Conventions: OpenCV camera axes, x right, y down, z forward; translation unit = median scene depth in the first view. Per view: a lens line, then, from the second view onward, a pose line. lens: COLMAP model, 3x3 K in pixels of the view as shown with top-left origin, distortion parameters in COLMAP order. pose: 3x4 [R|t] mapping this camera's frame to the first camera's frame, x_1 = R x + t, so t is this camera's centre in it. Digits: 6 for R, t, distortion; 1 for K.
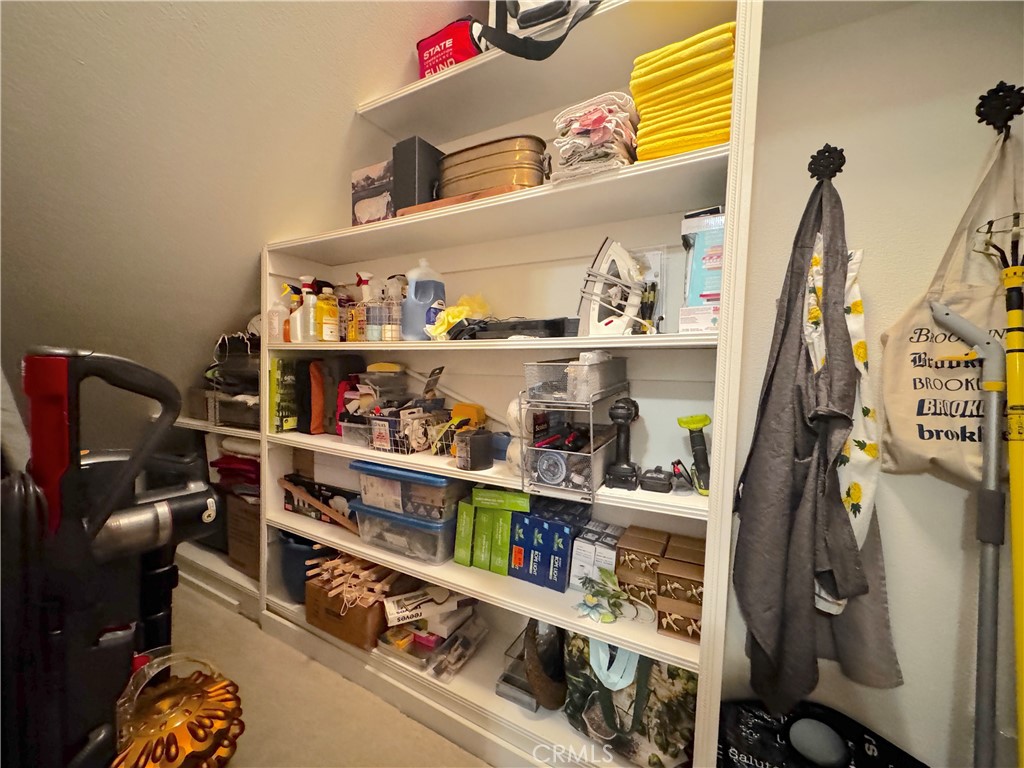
lens RADIAL K [[408.2, 0, 511.2], [0, 408.2, 388.0], [0, 0, 1]] dist [0.002751, -0.000076]
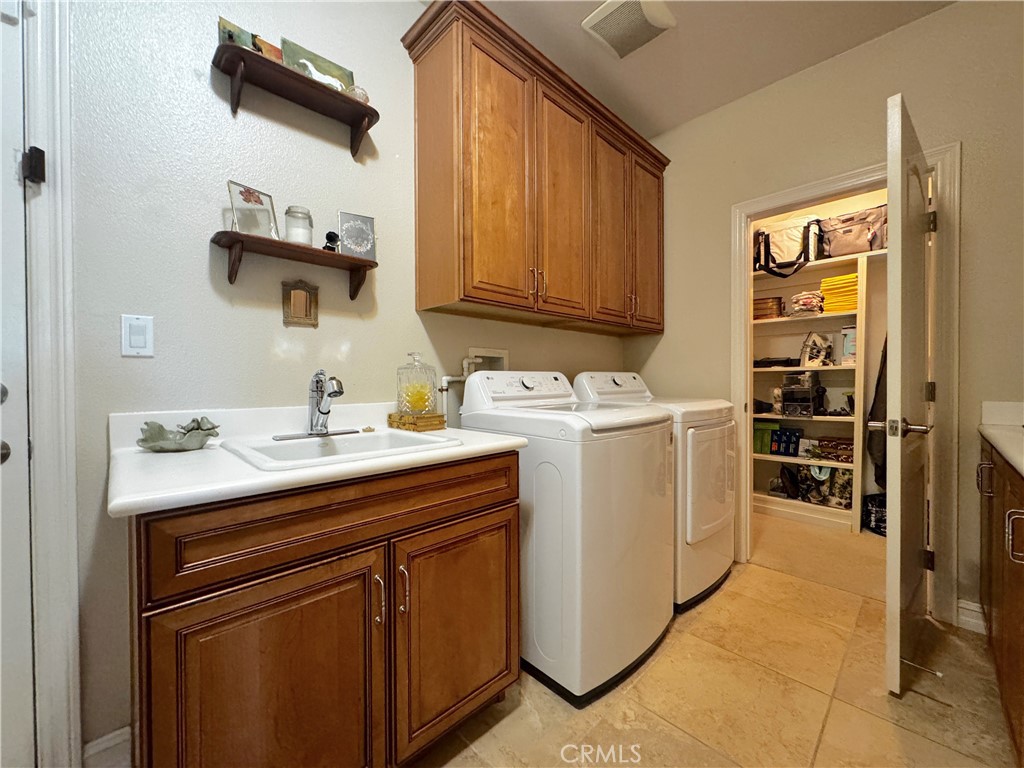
lens RADIAL K [[408.2, 0, 508.0], [0, 408.2, 381.3], [0, 0, 1]] dist [0.002751, -0.000076]
pose [[0.953881, -0.015894, -0.299763, -0.968314], [0.001583, 0.998850, -0.047922, 0.119294], [0.300180, 0.045238, 0.952809, -2.438574]]
